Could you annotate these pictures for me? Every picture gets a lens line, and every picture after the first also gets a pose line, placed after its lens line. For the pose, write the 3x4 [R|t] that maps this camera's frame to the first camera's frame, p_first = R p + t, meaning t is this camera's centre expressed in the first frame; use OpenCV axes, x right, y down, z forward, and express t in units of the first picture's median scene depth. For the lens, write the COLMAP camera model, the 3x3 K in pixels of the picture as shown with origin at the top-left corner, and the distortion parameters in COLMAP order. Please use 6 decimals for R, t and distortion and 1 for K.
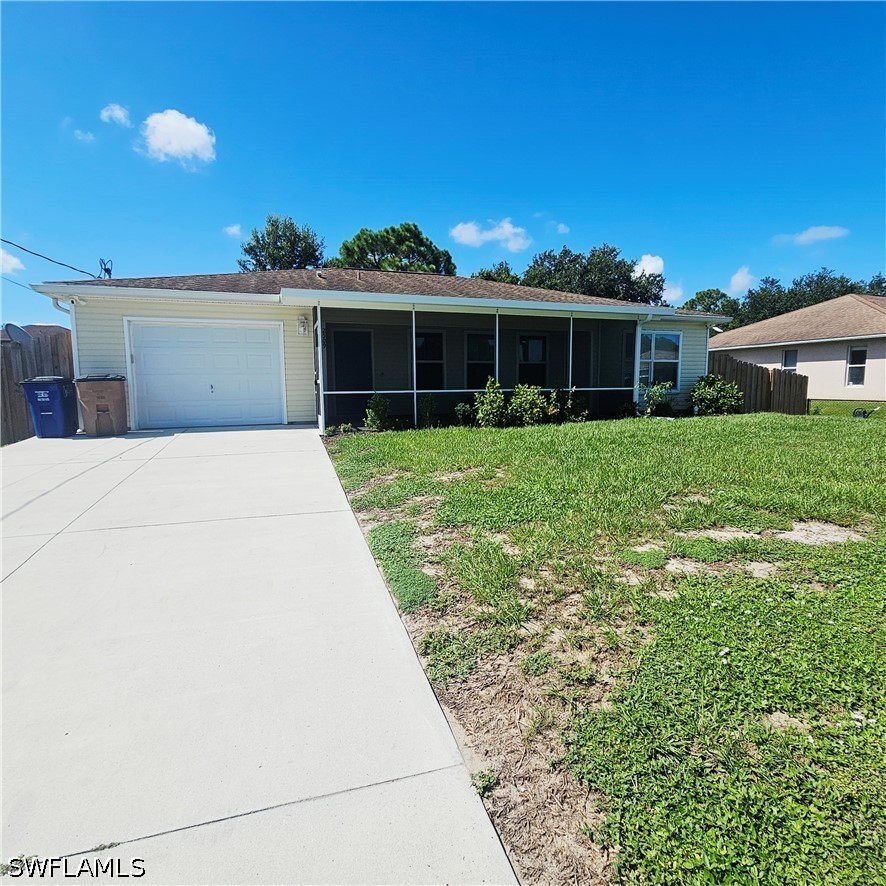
lens RADIAL K [[487.2, 0, 442.3], [0, 487.2, 440.2], [0, 0, 1]] dist [0.002636, -0.000171]
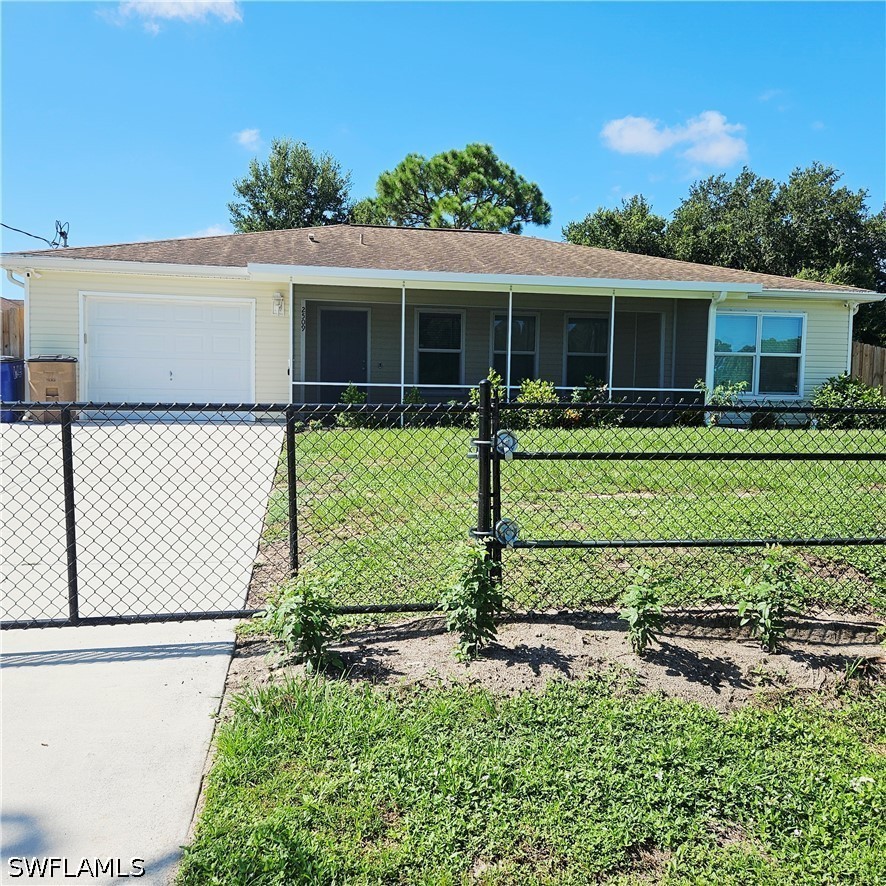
lens RADIAL K [[844.2, 0, 442.4], [0, 844.2, 447.3], [0, 0, 1]] dist [0.055925, 0.000000]
pose [[0.986926, 0.037331, -0.156789, 0.108239], [-0.044954, 0.997959, -0.045356, 0.030370], [0.154775, 0.051811, 0.986590, -0.178460]]
